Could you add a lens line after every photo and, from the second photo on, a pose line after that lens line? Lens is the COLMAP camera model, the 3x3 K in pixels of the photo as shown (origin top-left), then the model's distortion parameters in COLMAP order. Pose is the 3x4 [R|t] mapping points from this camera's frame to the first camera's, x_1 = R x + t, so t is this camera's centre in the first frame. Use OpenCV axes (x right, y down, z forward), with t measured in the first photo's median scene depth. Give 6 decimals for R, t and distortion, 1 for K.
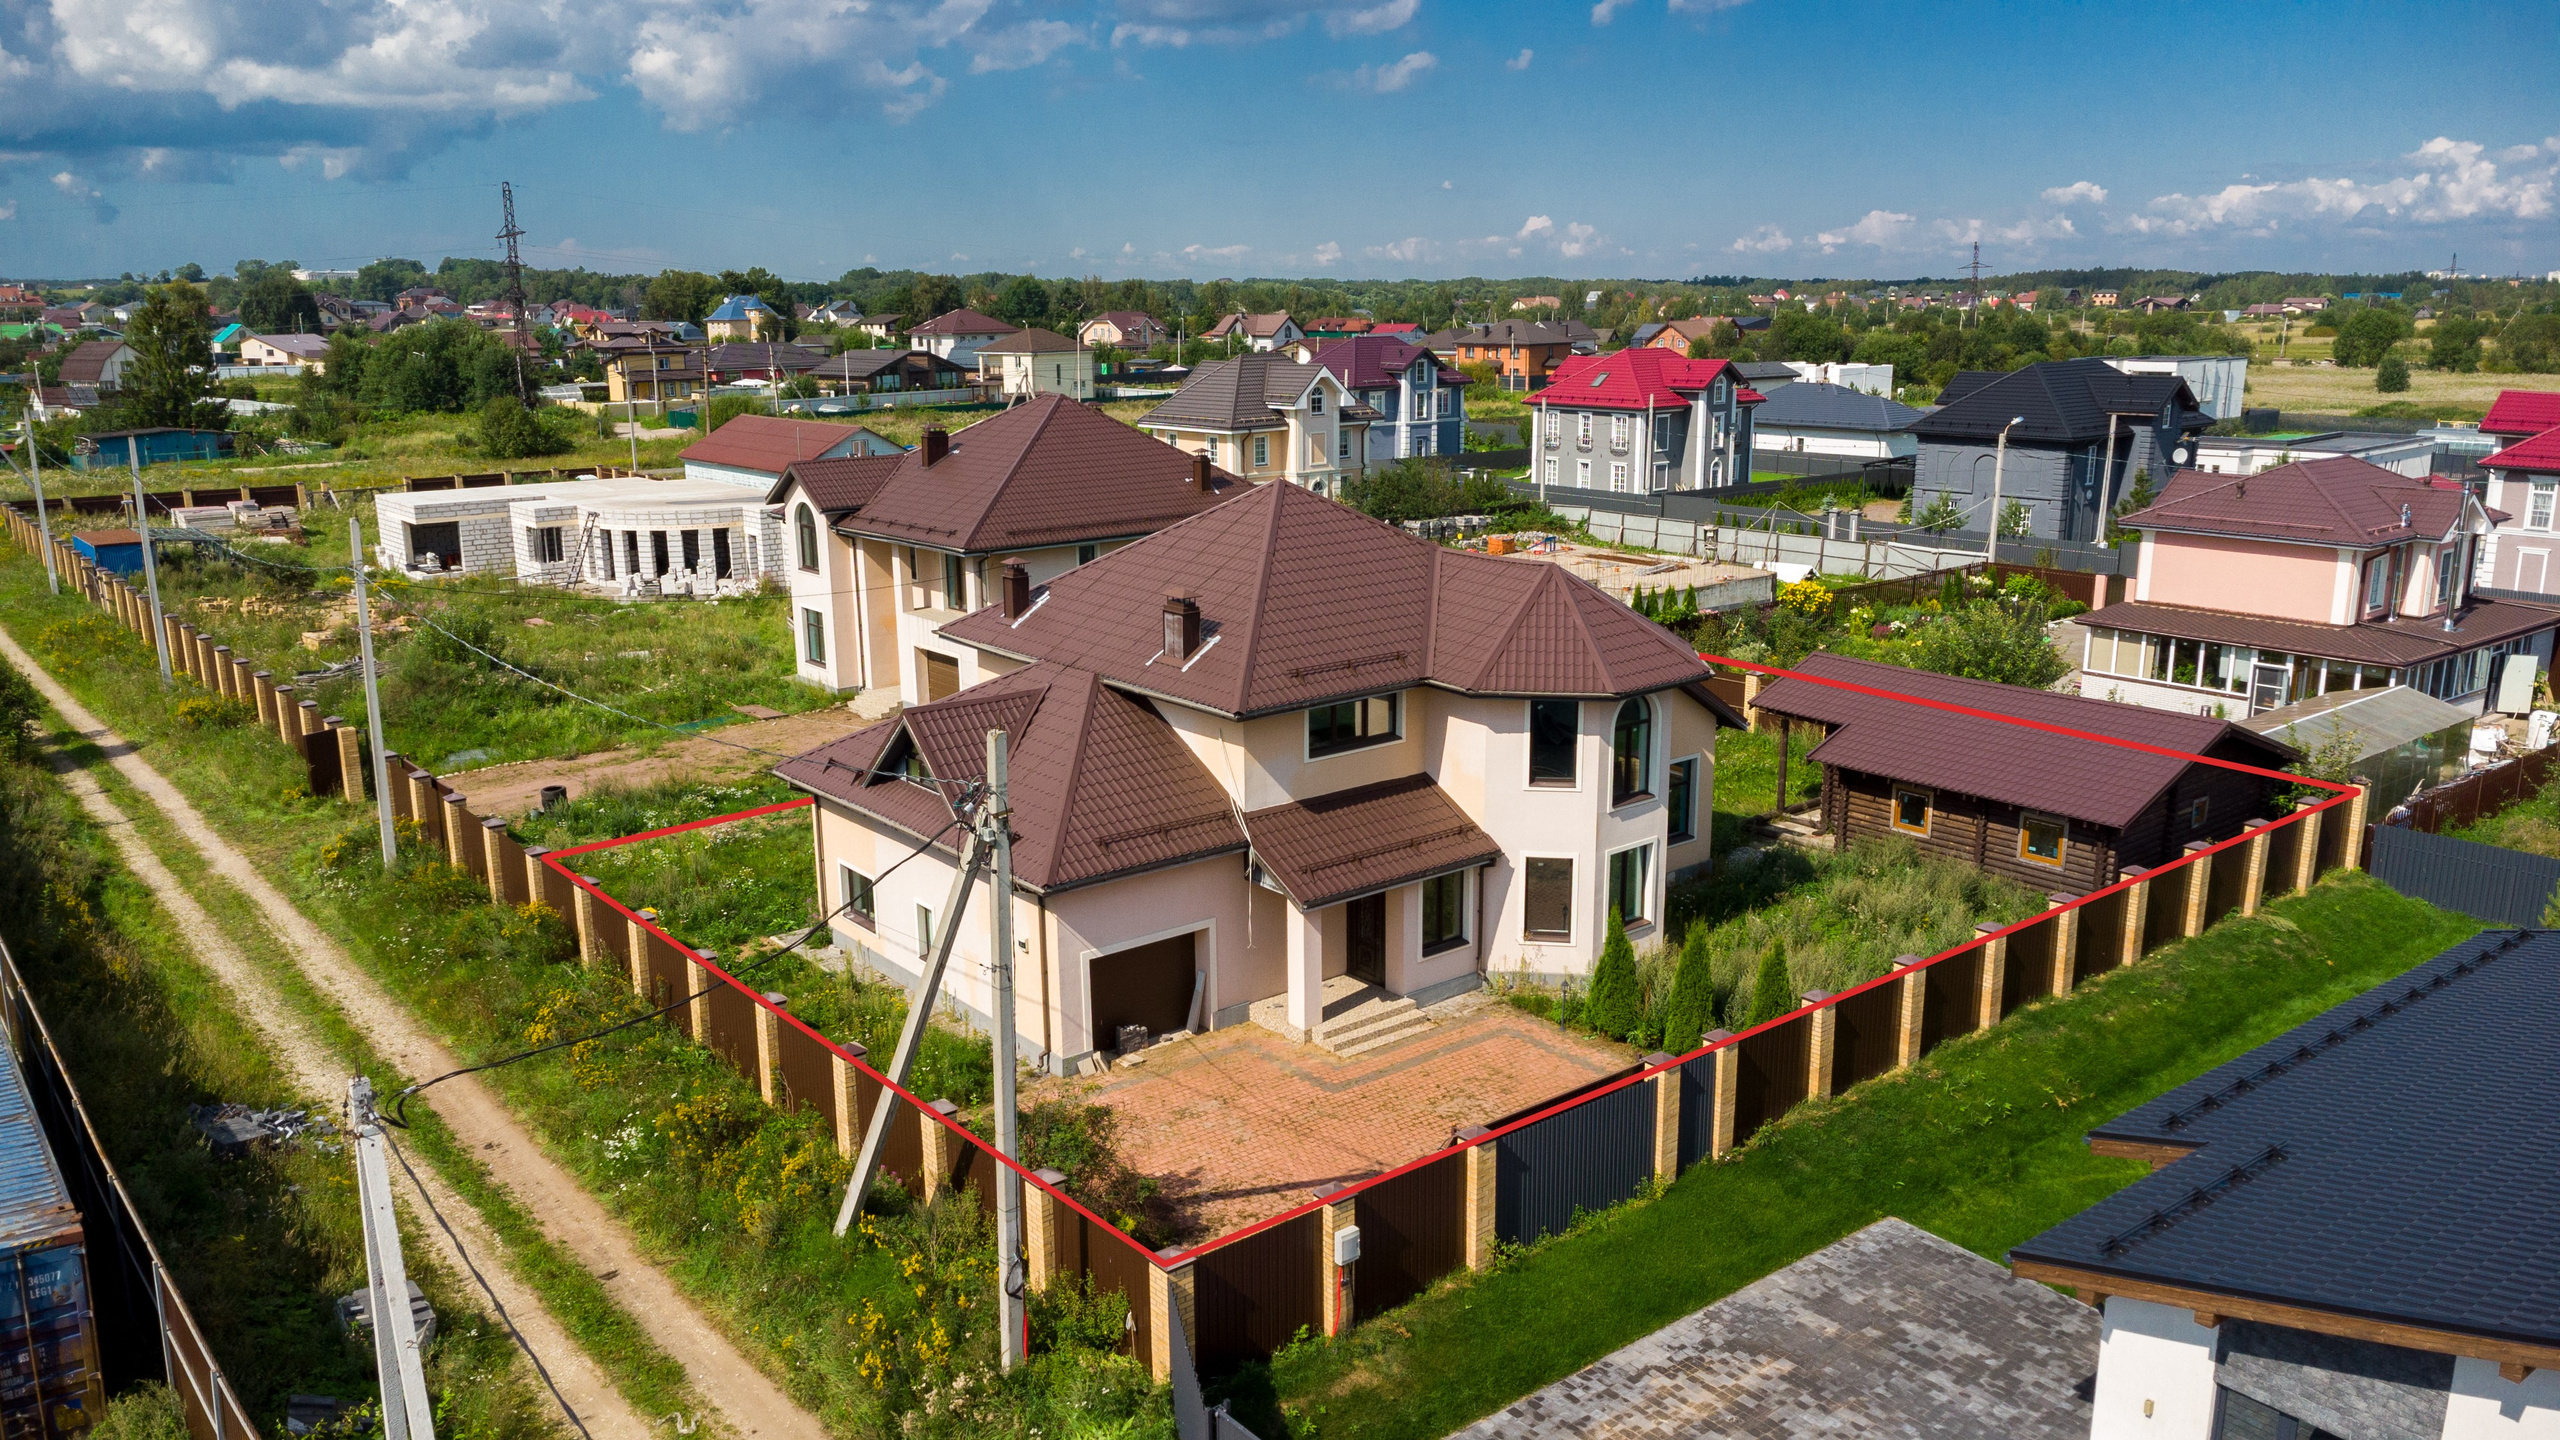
lens RADIAL K [[1828.3, 0, 1280.0], [0, 1828.3, 720.0], [0, 0, 1]] dist [0.046587, -0.057005]
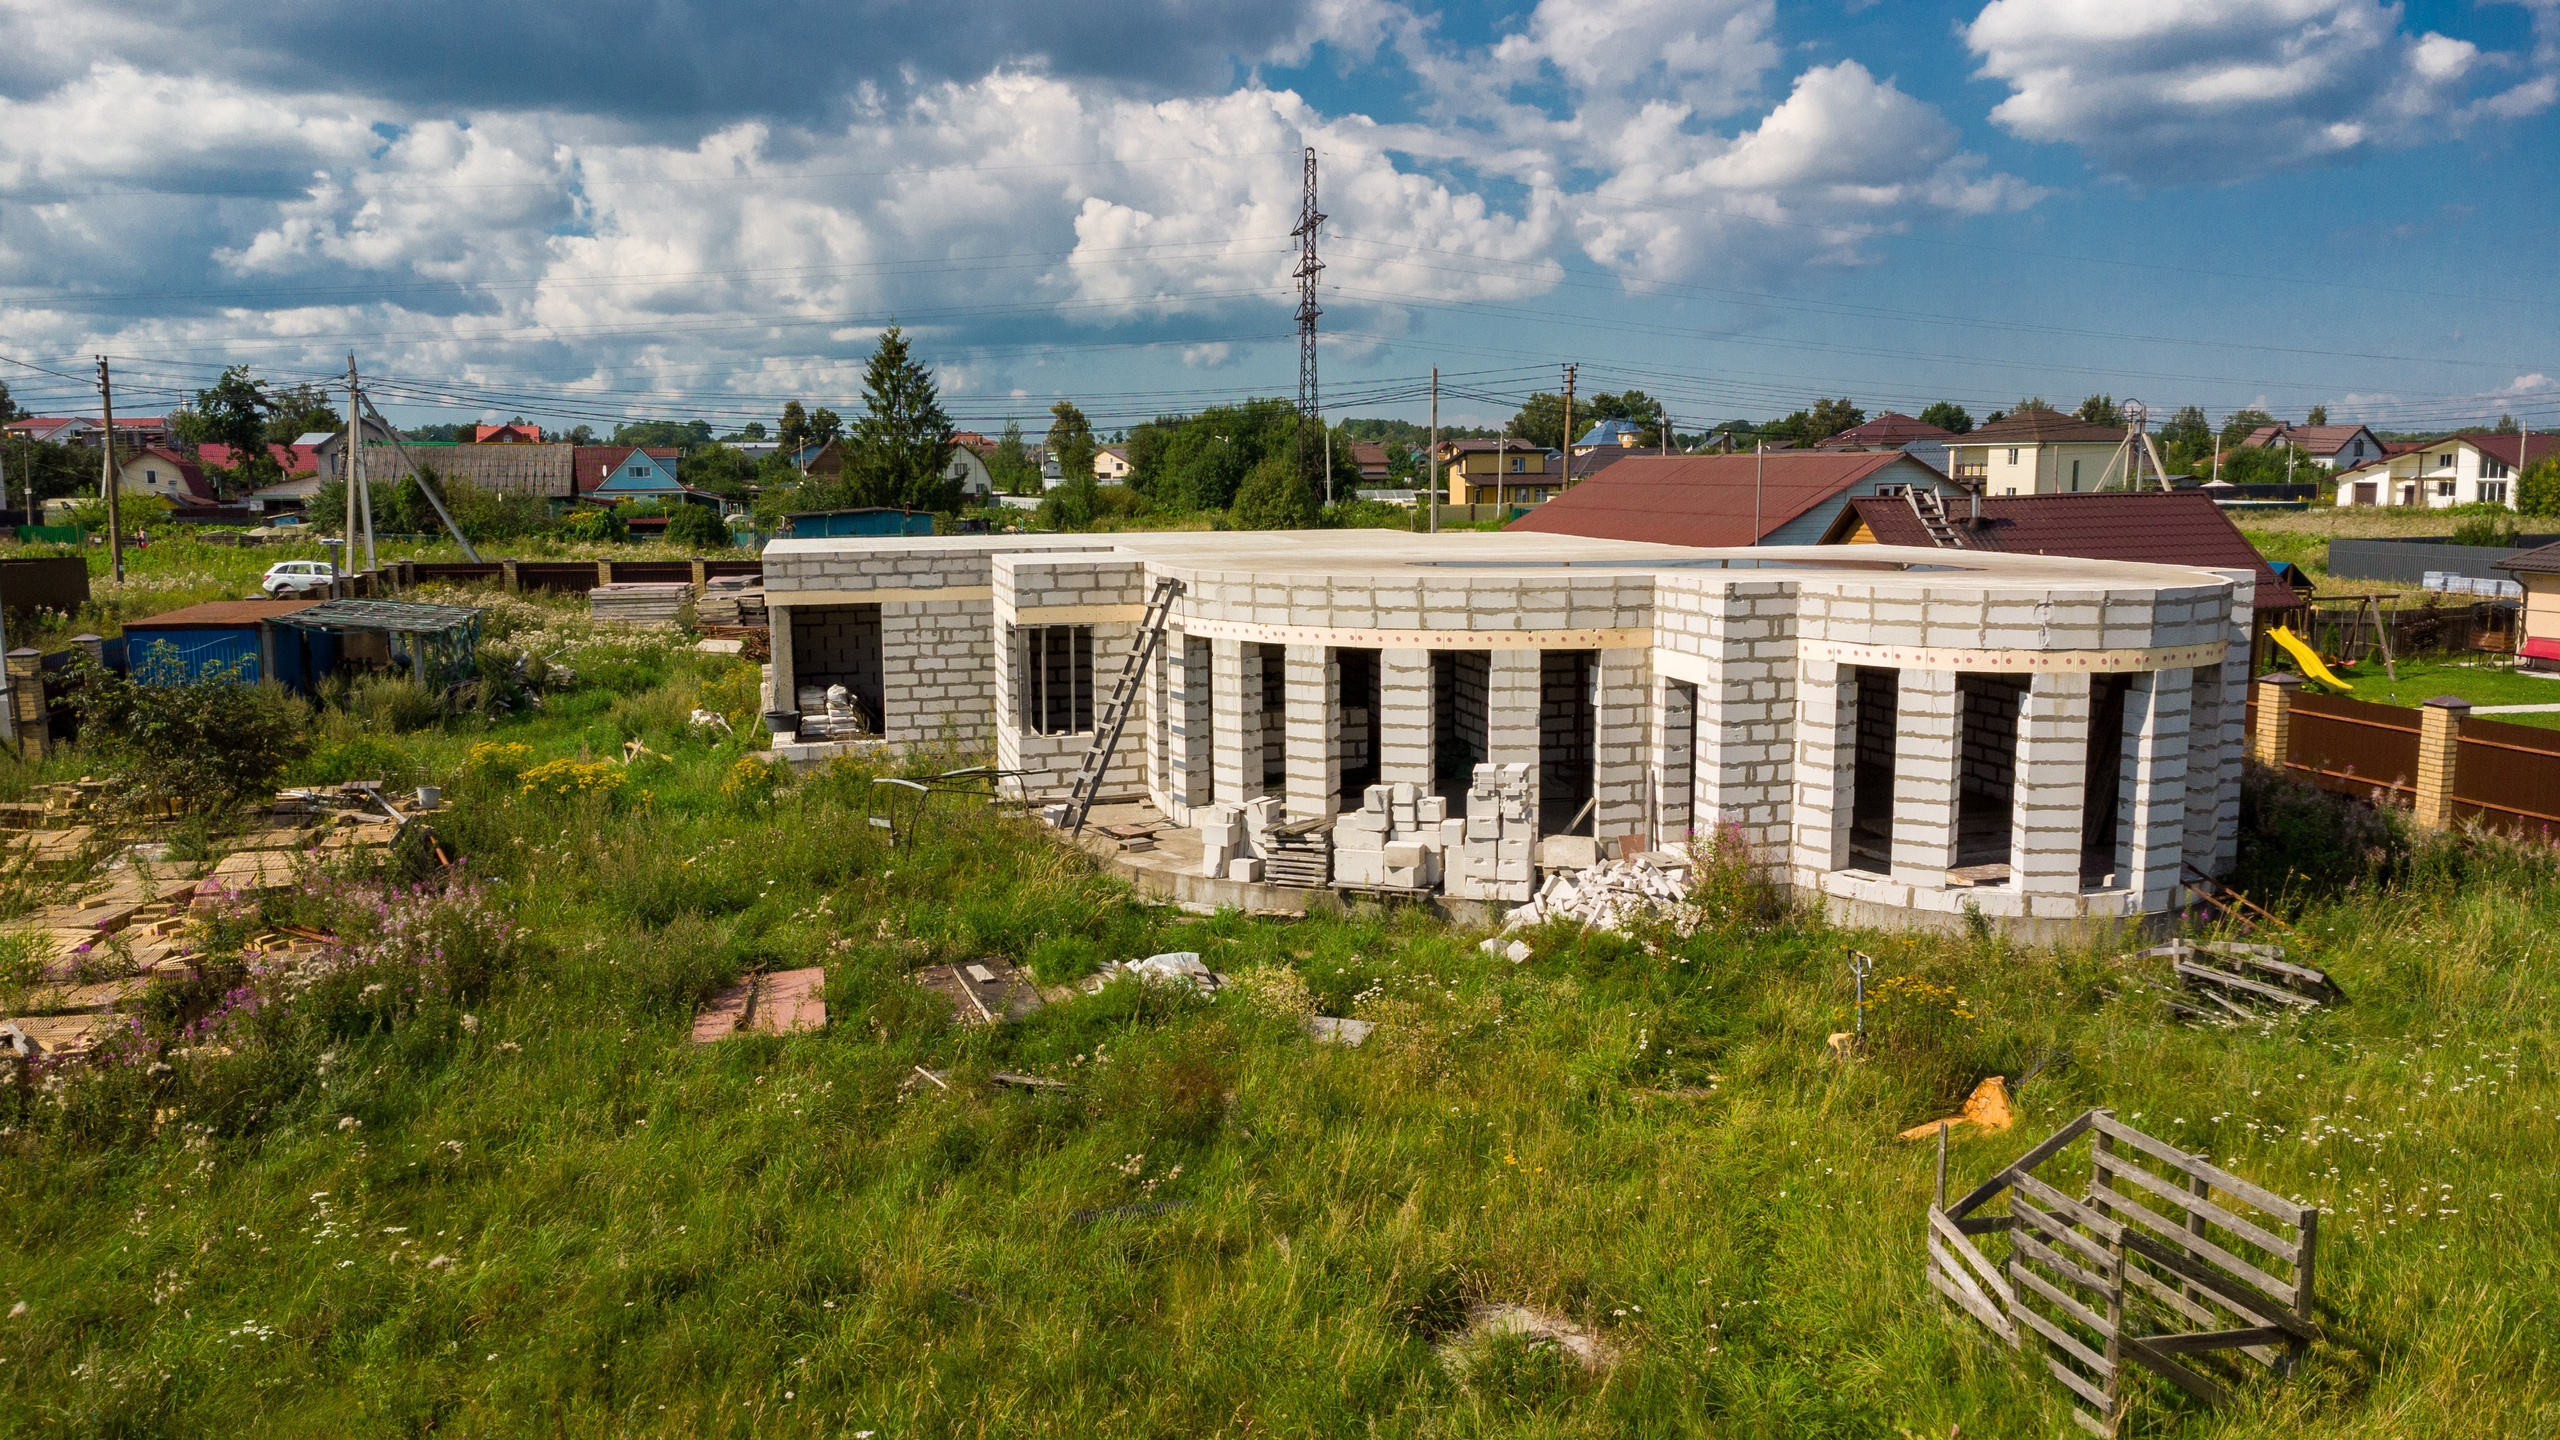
lens RADIAL K [[1828.3, 0, 1280.0], [0, 1828.3, 720.0], [0, 0, 1]] dist [0.046587, -0.057005]
pose [[0.899041, 0.063037, -0.433302, -0.398912], [-0.100244, 0.992932, -0.063540, -0.128977], [0.426234, 0.100561, 0.899006, 1.309354]]
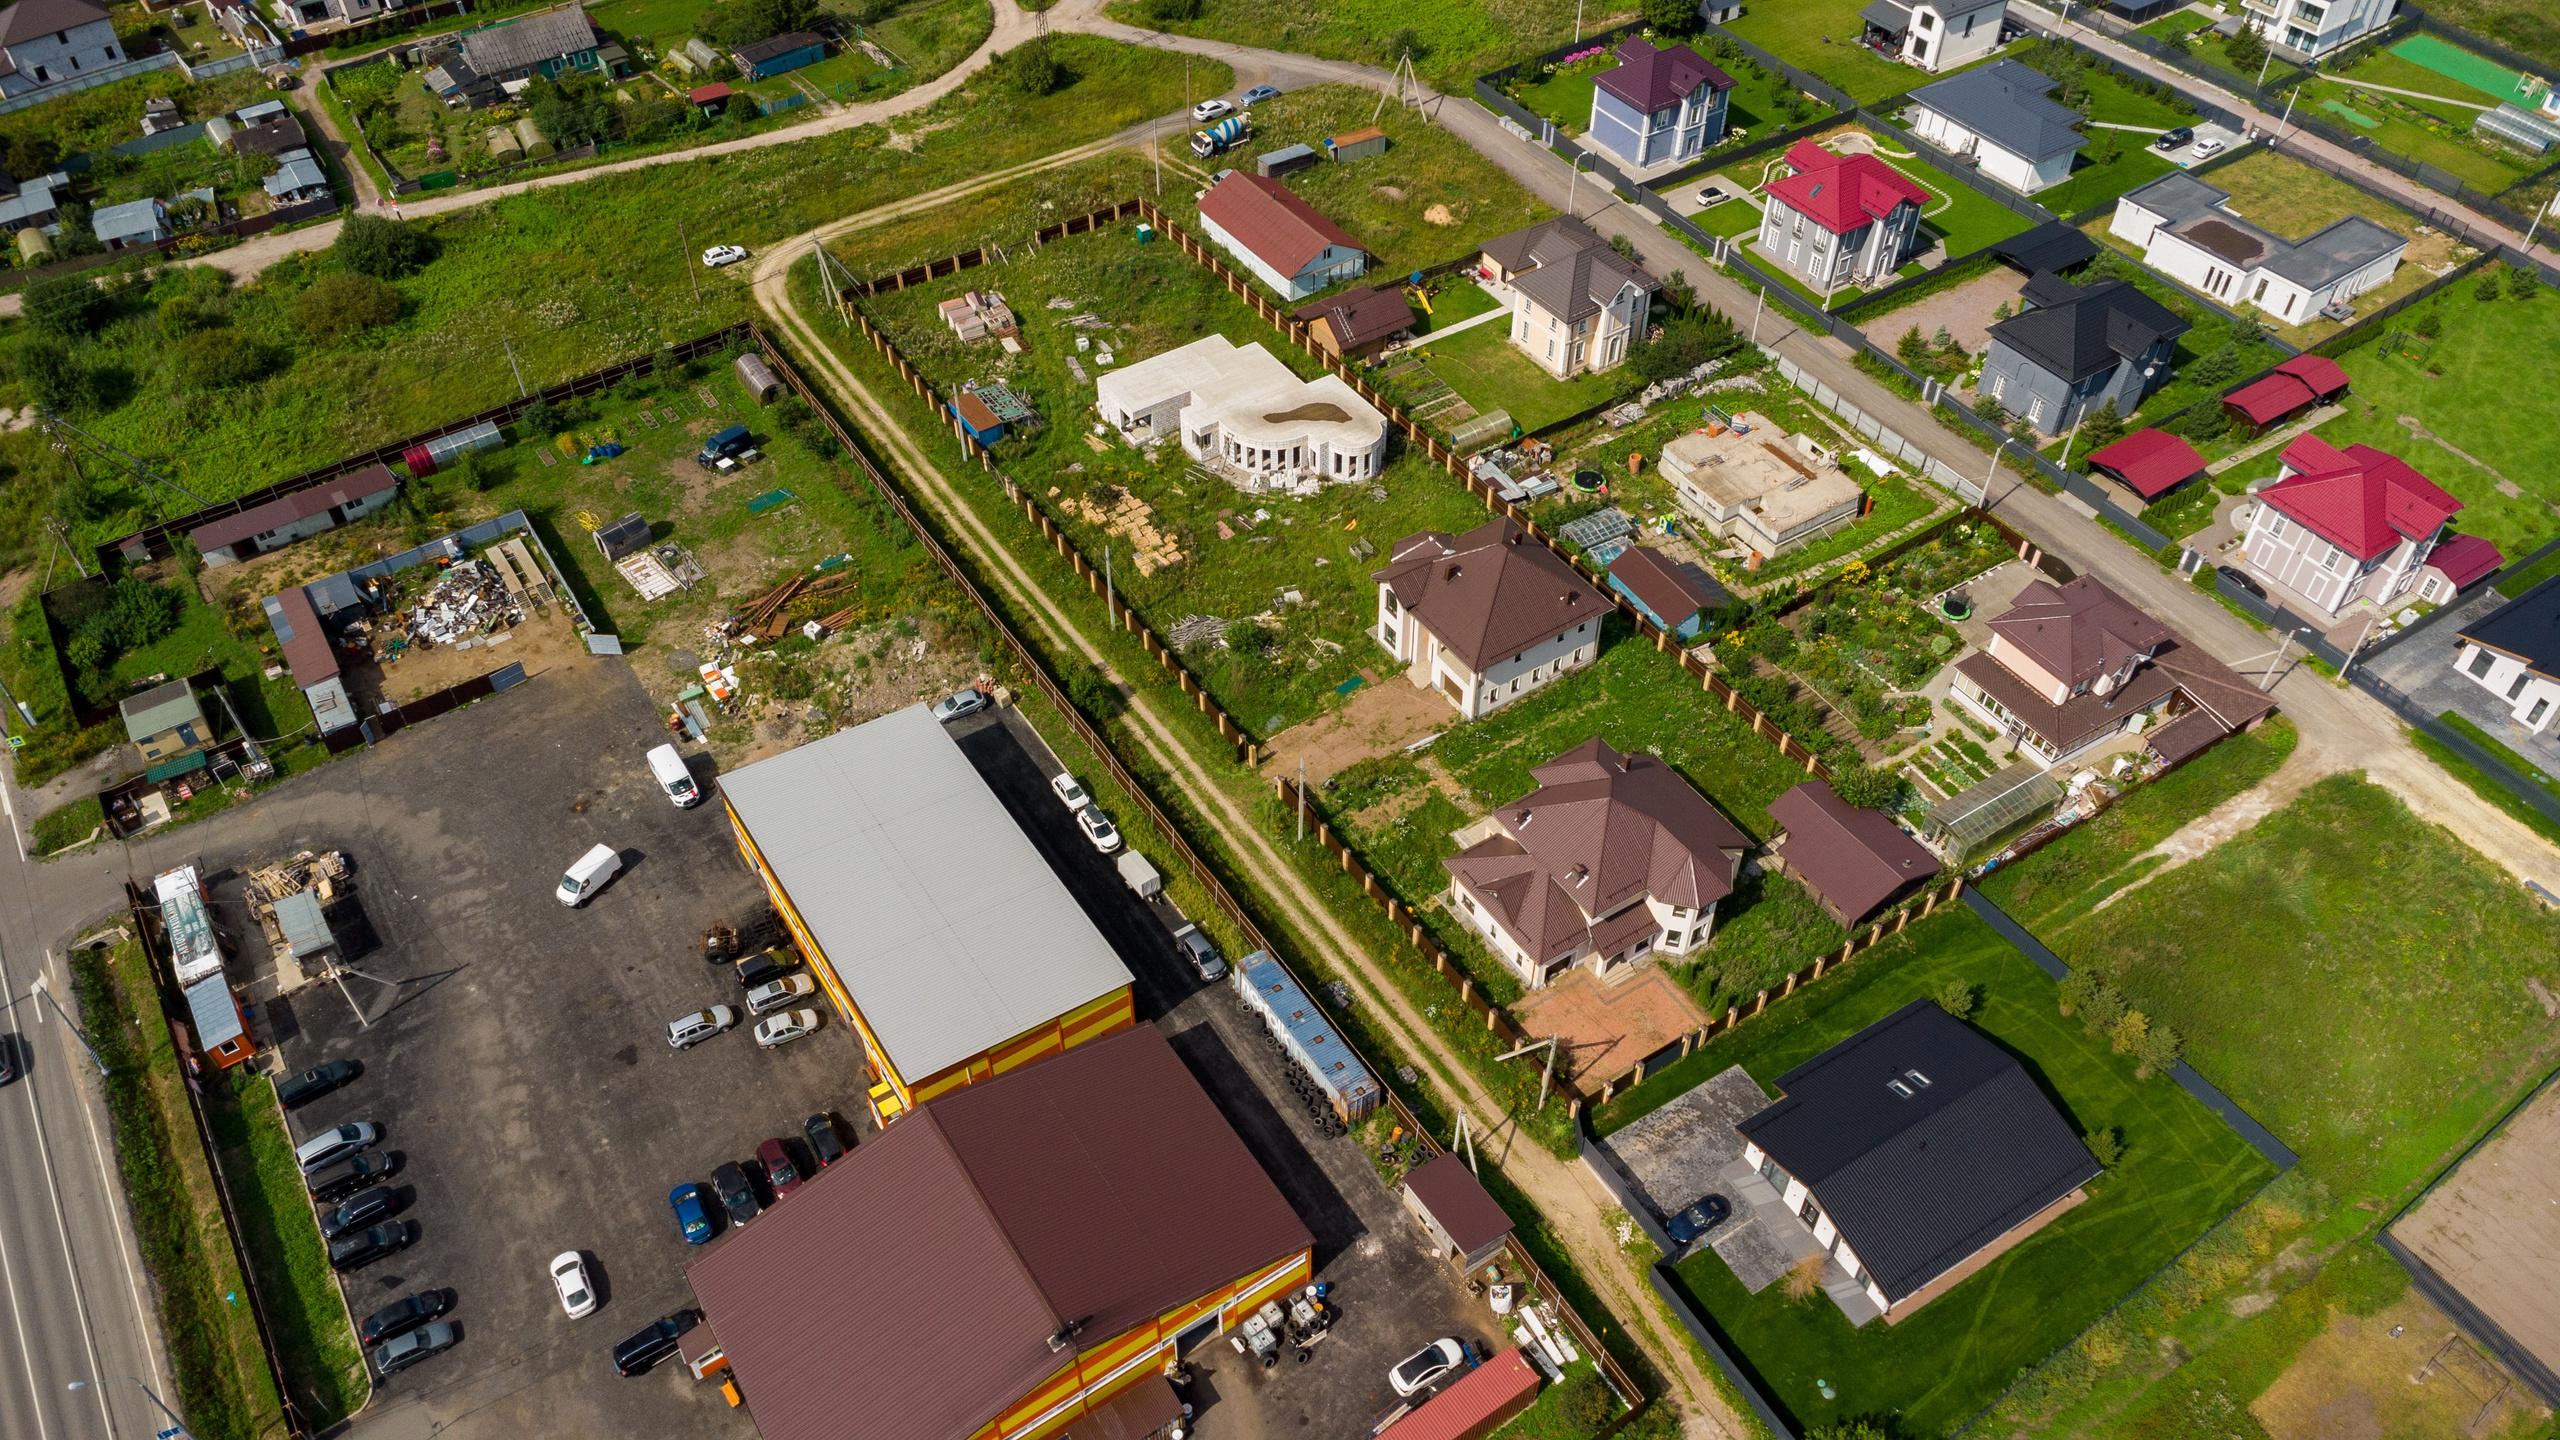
lens RADIAL K [[1831.5, 0, 1280.0], [0, 1831.5, 720.0], [0, 0, 1]] dist [0.018029, 0.000207]
pose [[0.993480, 0.082258, -0.078934, -0.263503], [-0.028065, 0.847537, 0.529994, -1.542951], [0.110496, -0.524324, 0.844320, -1.338522]]
